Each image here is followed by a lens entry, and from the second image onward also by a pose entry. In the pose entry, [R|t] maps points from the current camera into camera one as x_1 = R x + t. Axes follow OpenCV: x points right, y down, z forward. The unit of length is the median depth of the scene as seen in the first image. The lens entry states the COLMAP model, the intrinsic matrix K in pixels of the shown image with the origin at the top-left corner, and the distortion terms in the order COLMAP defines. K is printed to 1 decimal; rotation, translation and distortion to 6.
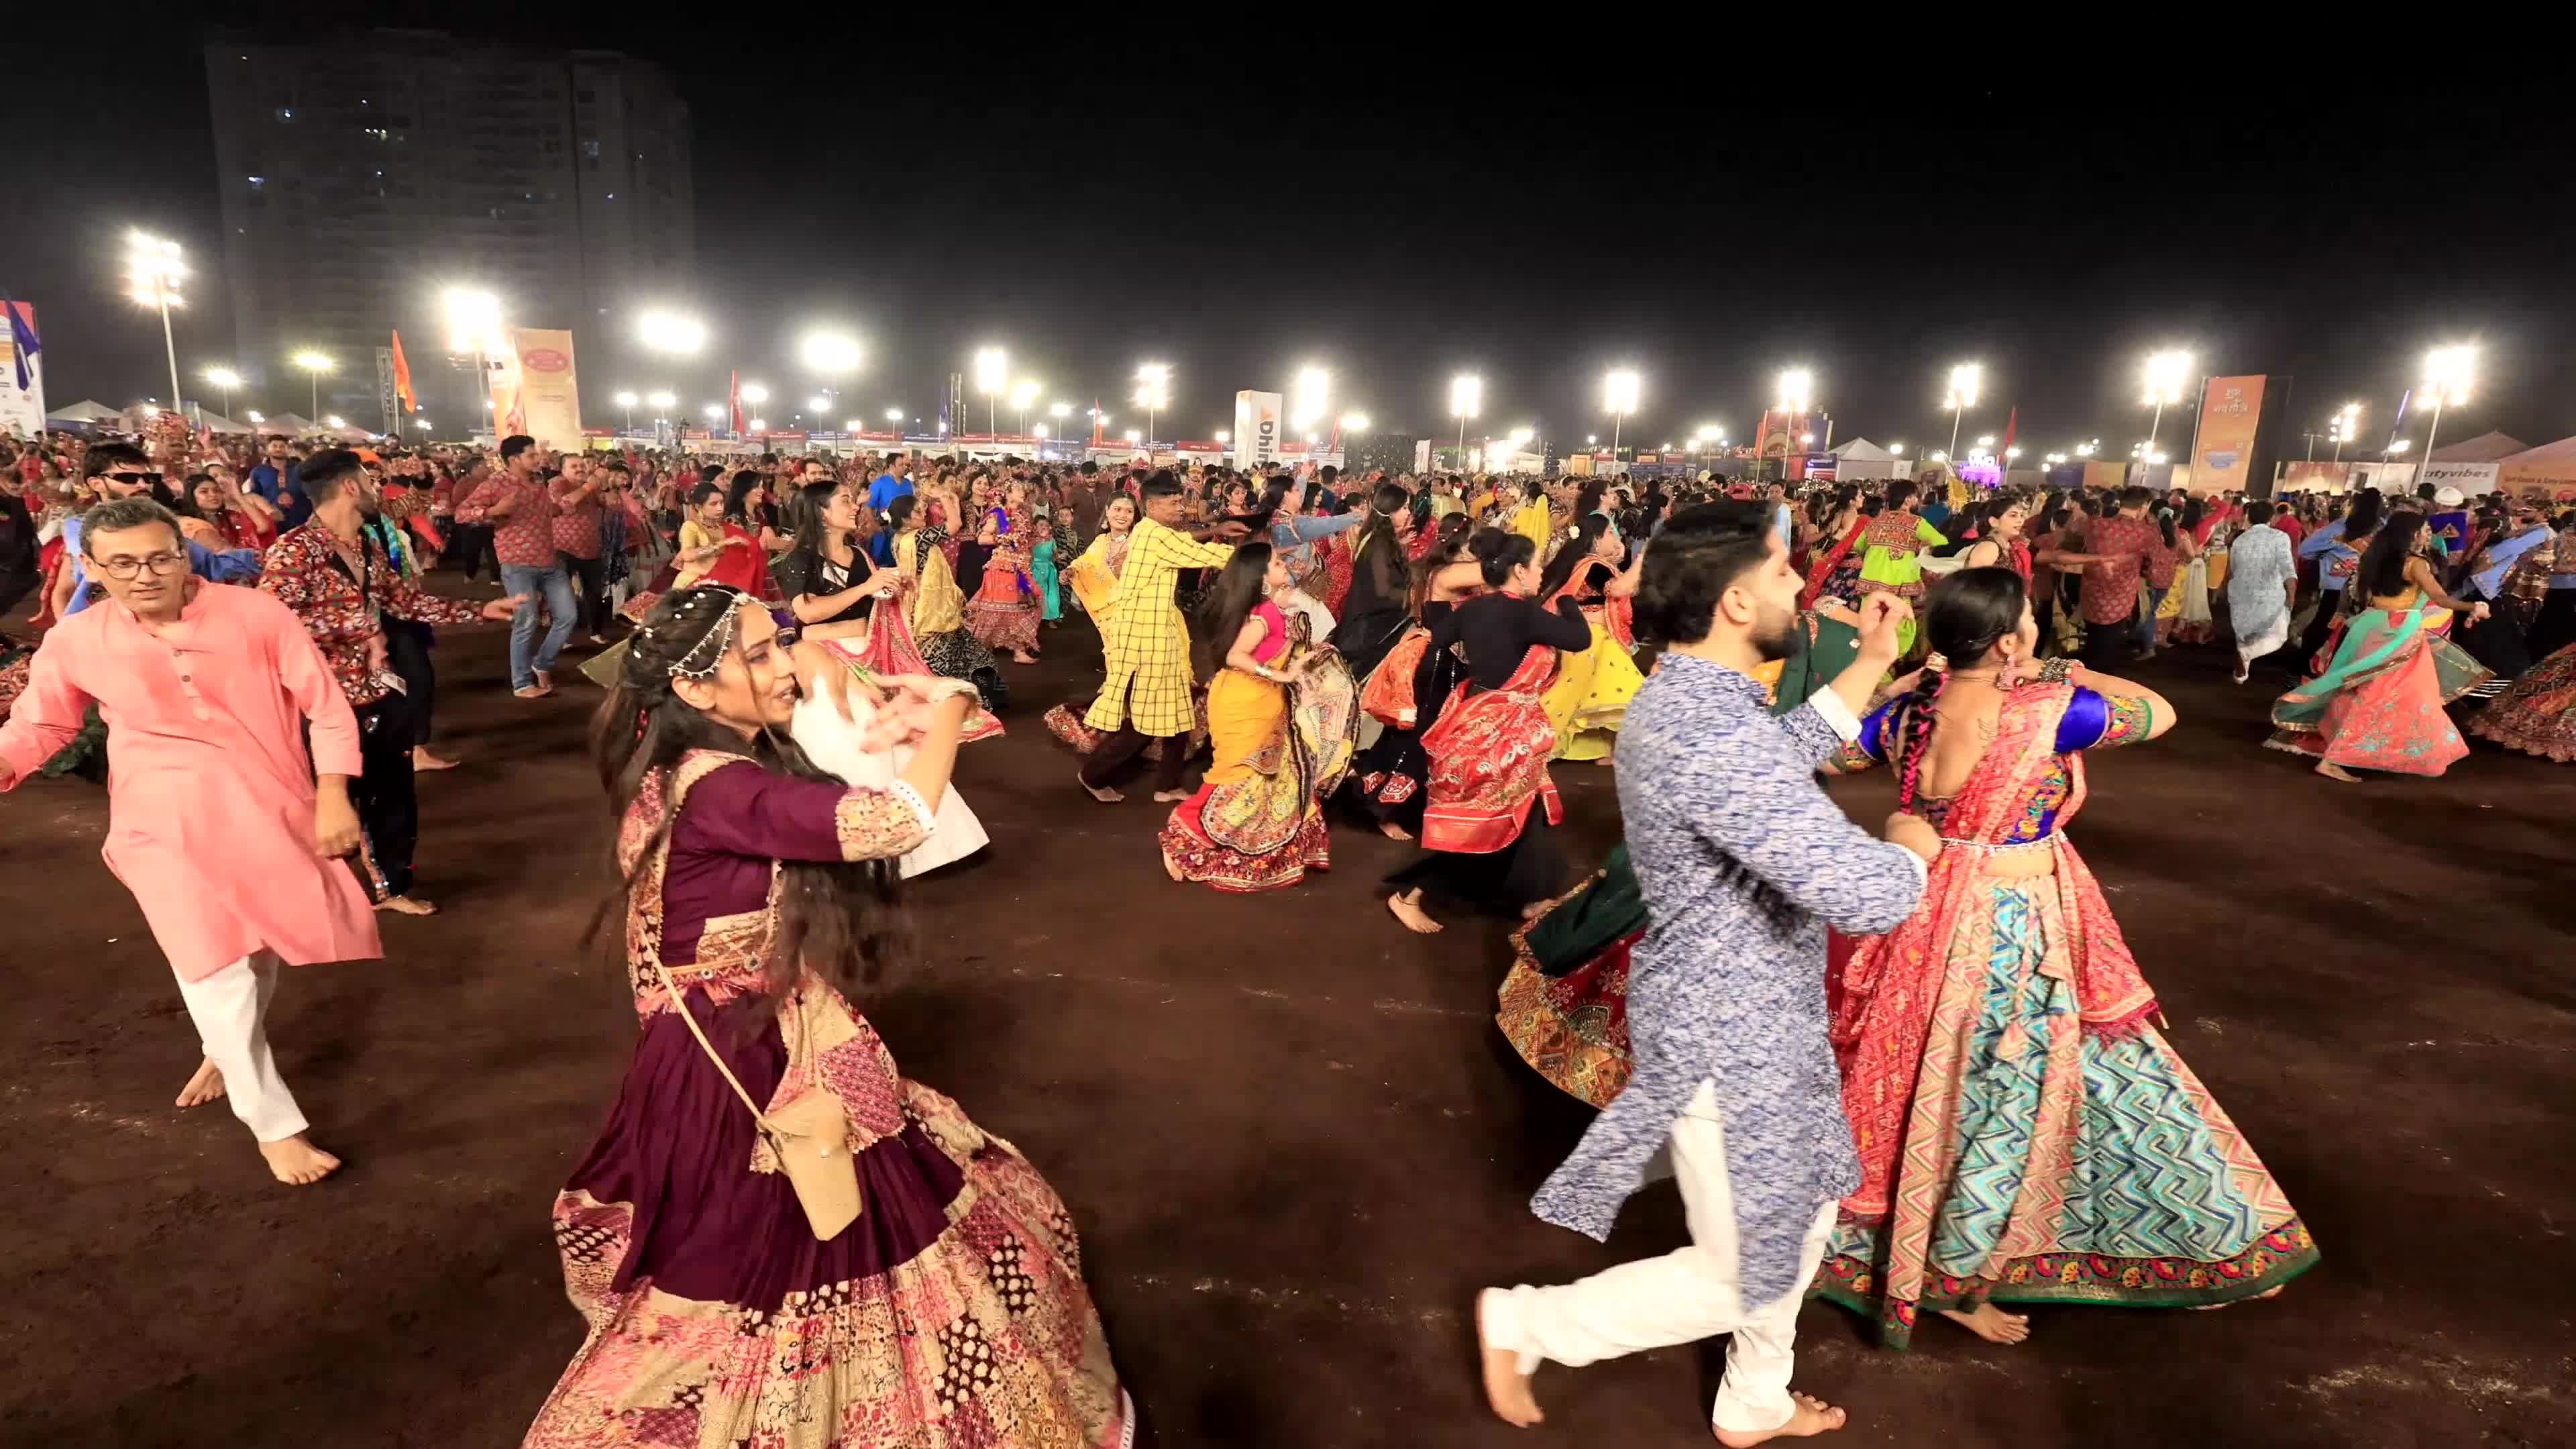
lens RADIAL K [[1216.3, 0, 1302.6], [0, 1216.3, 649.7], [0, 0, 1]] dist [0.004189, 0.001264]
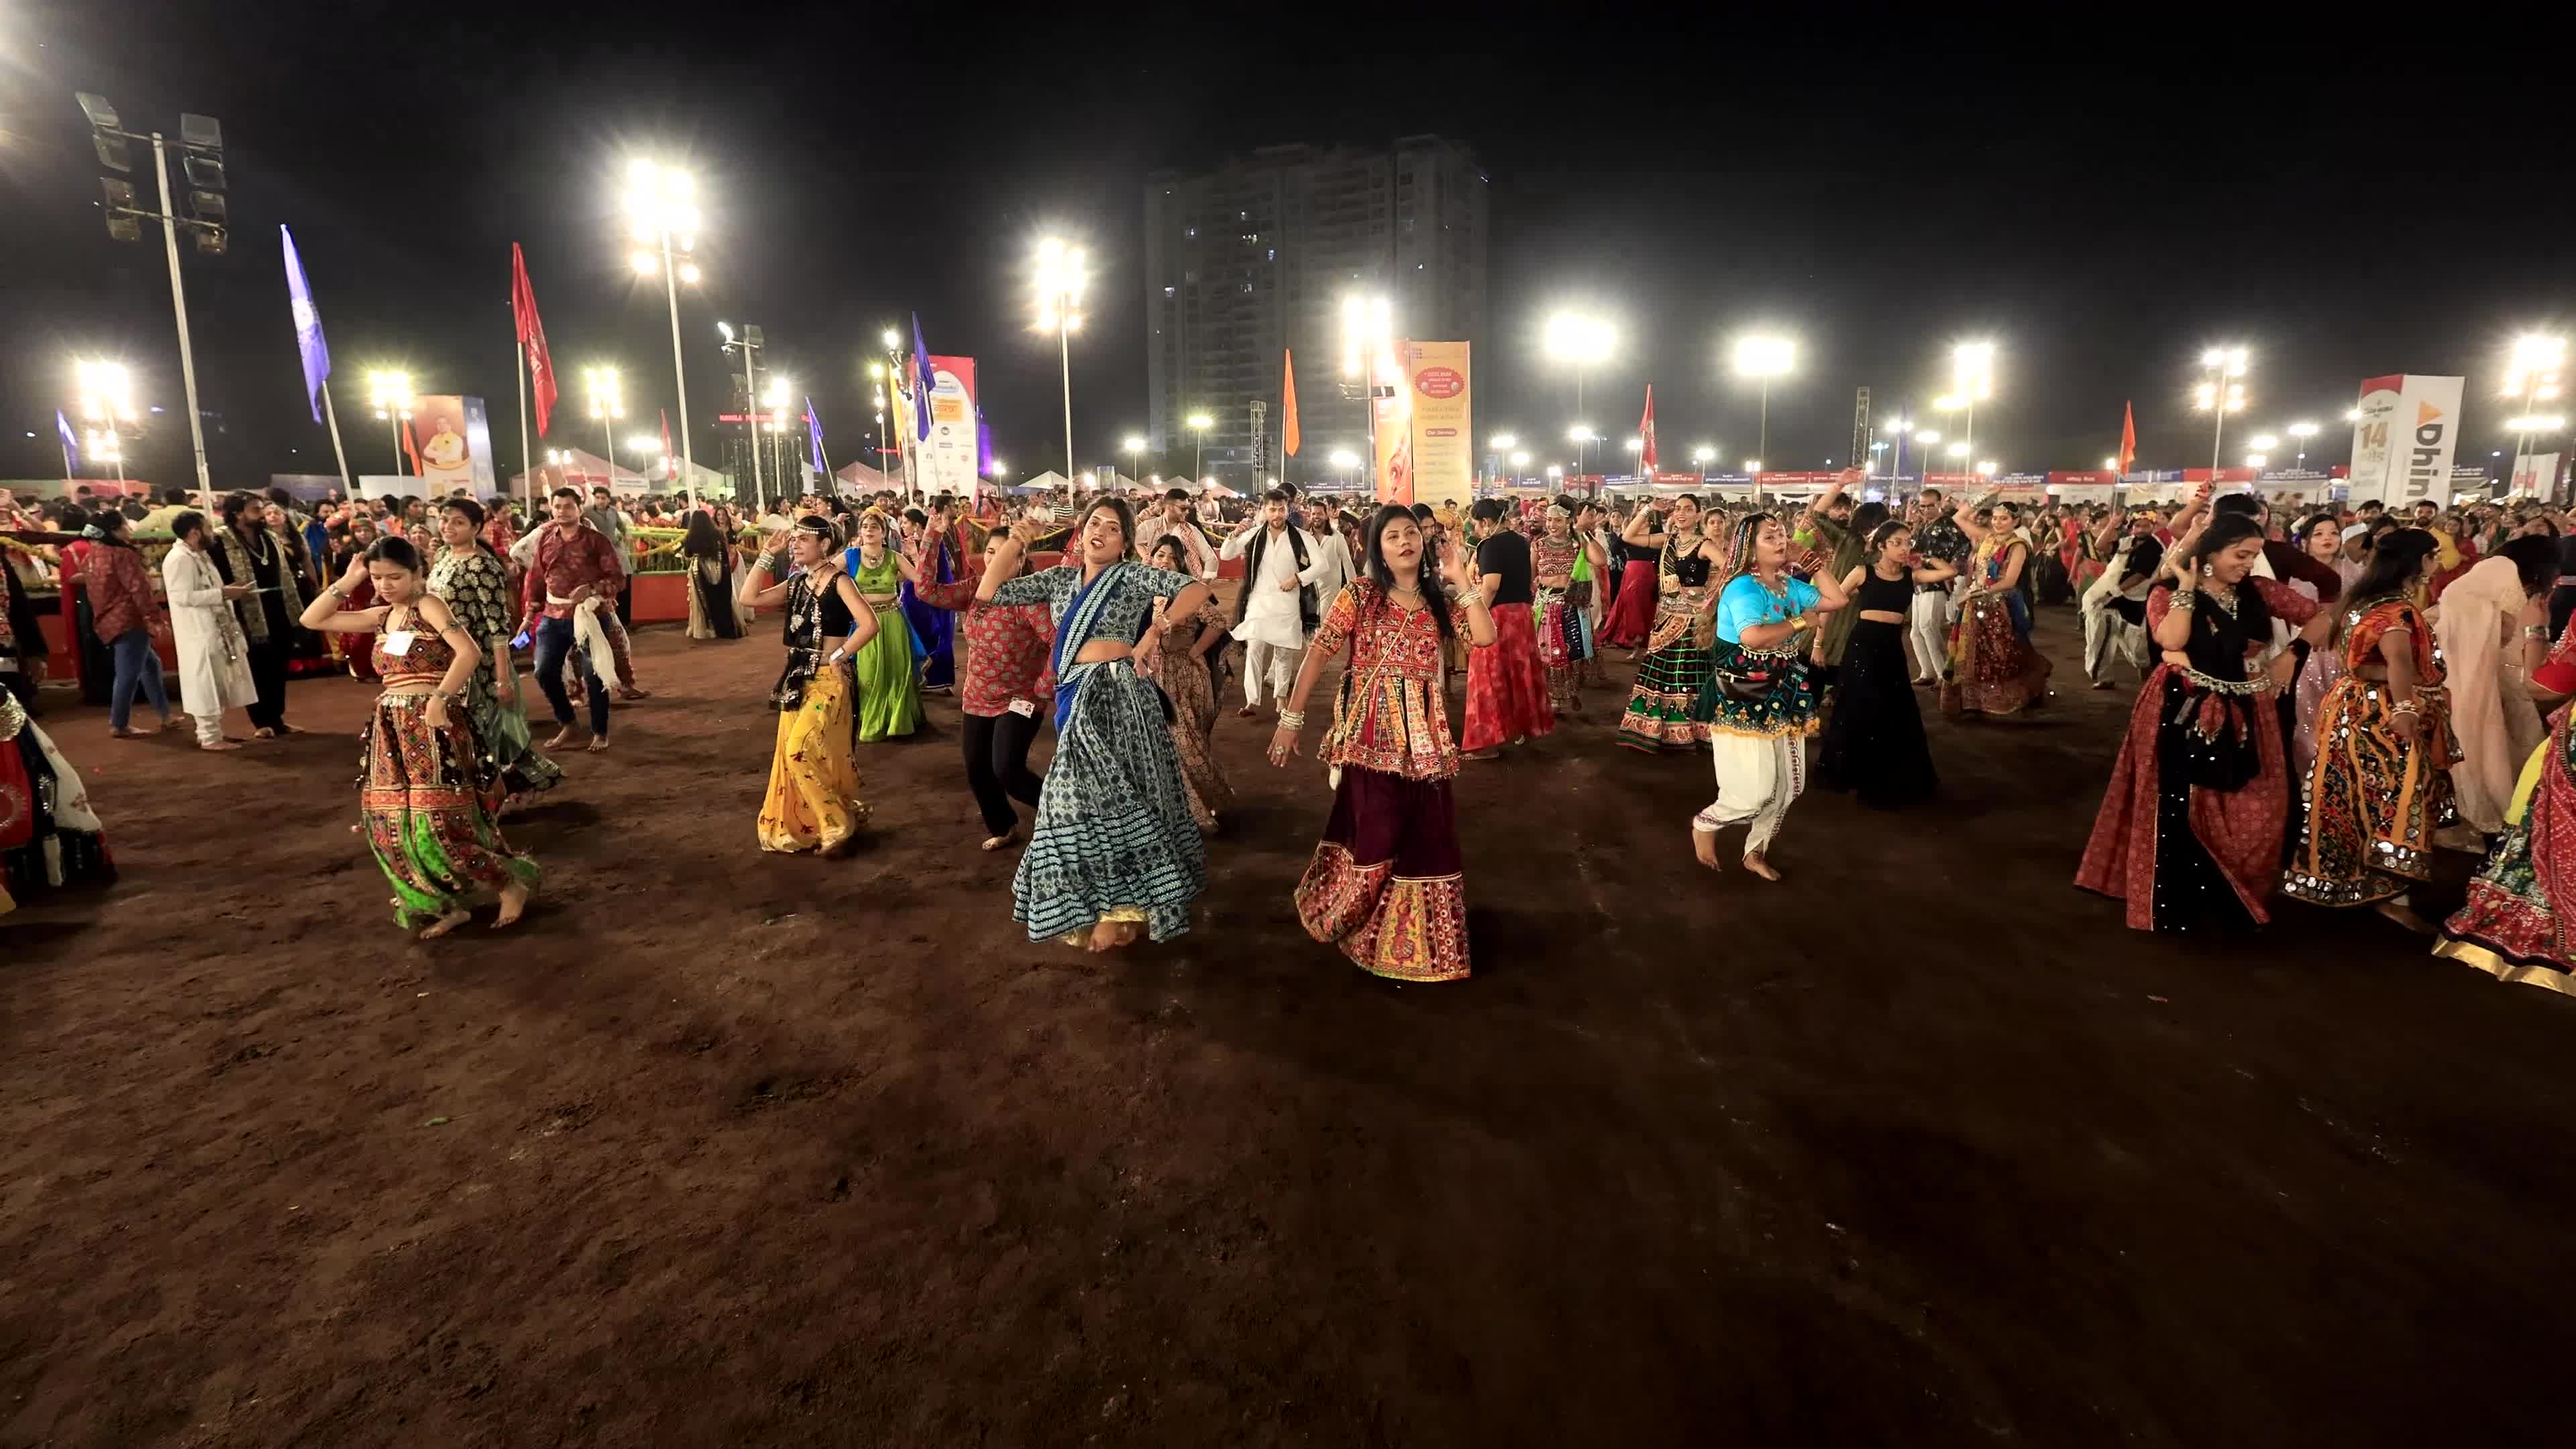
lens RADIAL K [[1216.3, 0, 1290.0], [0, 1216.3, 741.9], [0, 0, 1]] dist [0.004189, 0.001264]
pose [[0.826895, 0.086394, -0.555680, -0.146032], [-0.065280, 0.996195, 0.057741, -0.029429], [0.558554, -0.011471, 0.829389, 0.179476]]
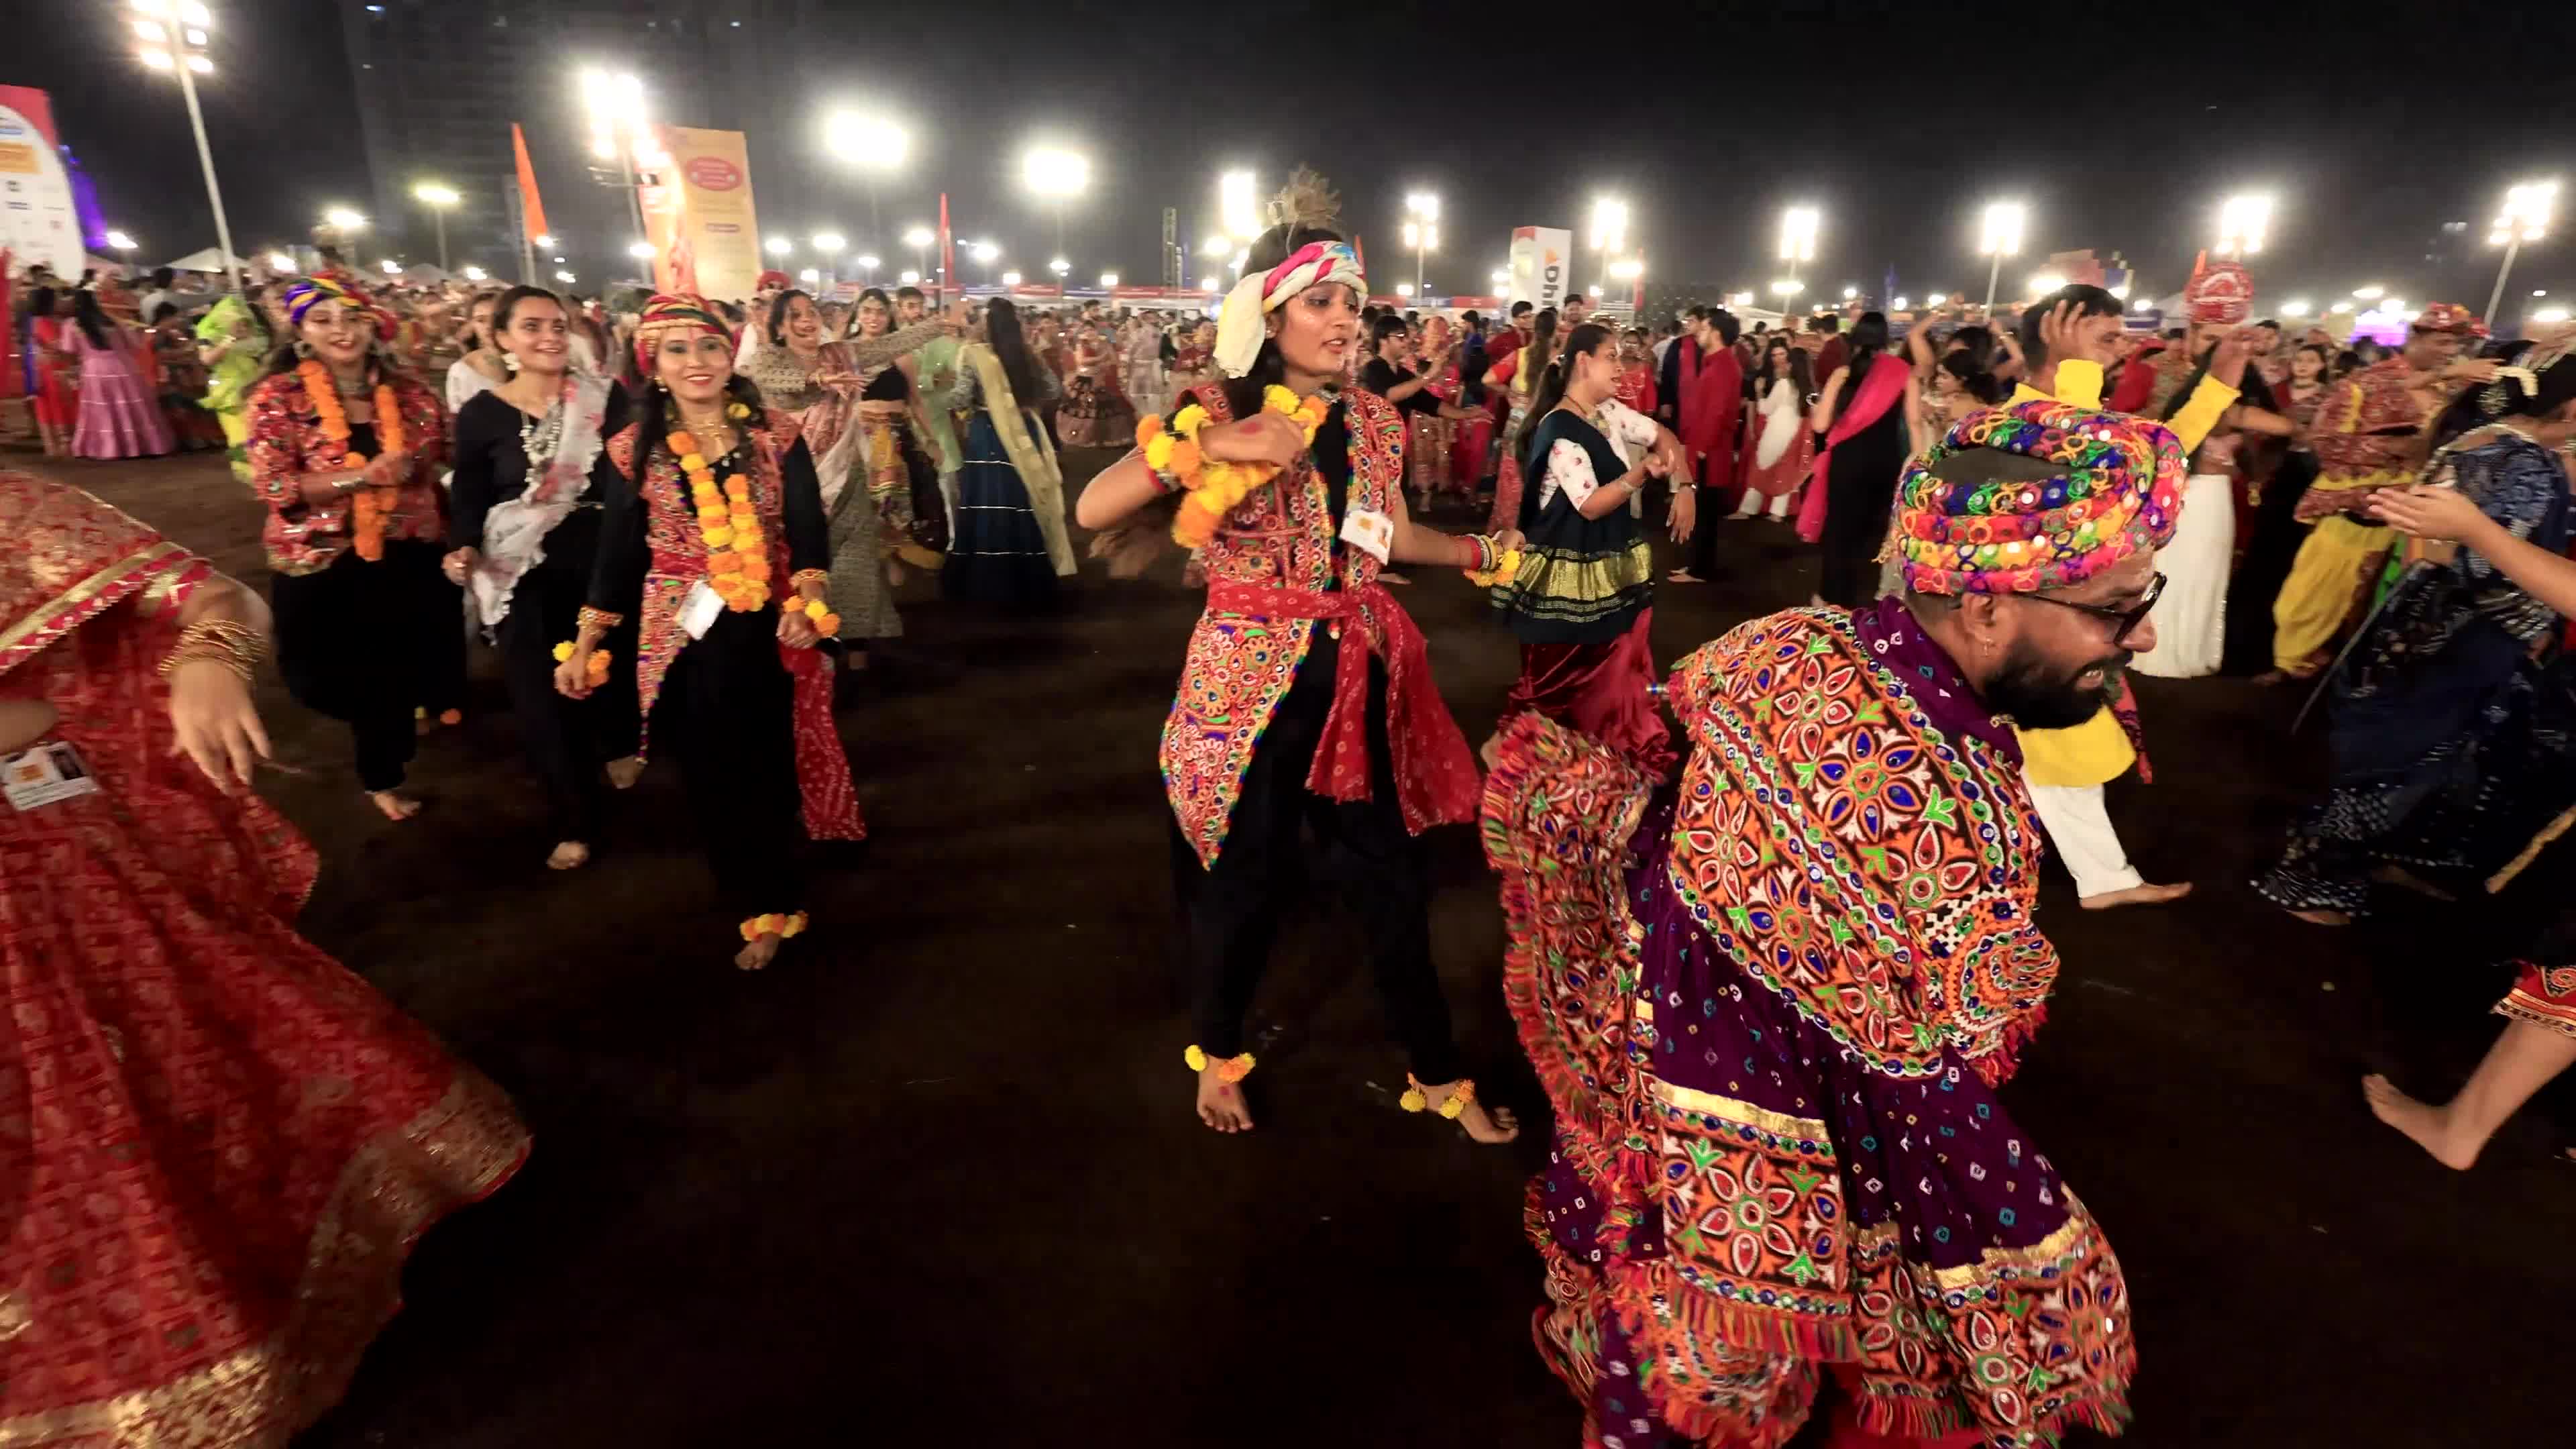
lens RADIAL K [[1216.3, 0, 1304.0], [0, 1216.3, 725.1], [0, 0, 1]] dist [0.004189, 0.001264]
pose [[0.995378, 0.032412, -0.090398, -0.109804], [-0.016791, 0.985562, 0.168478, -0.023446], [0.094554, -0.166181, 0.981552, 0.149927]]
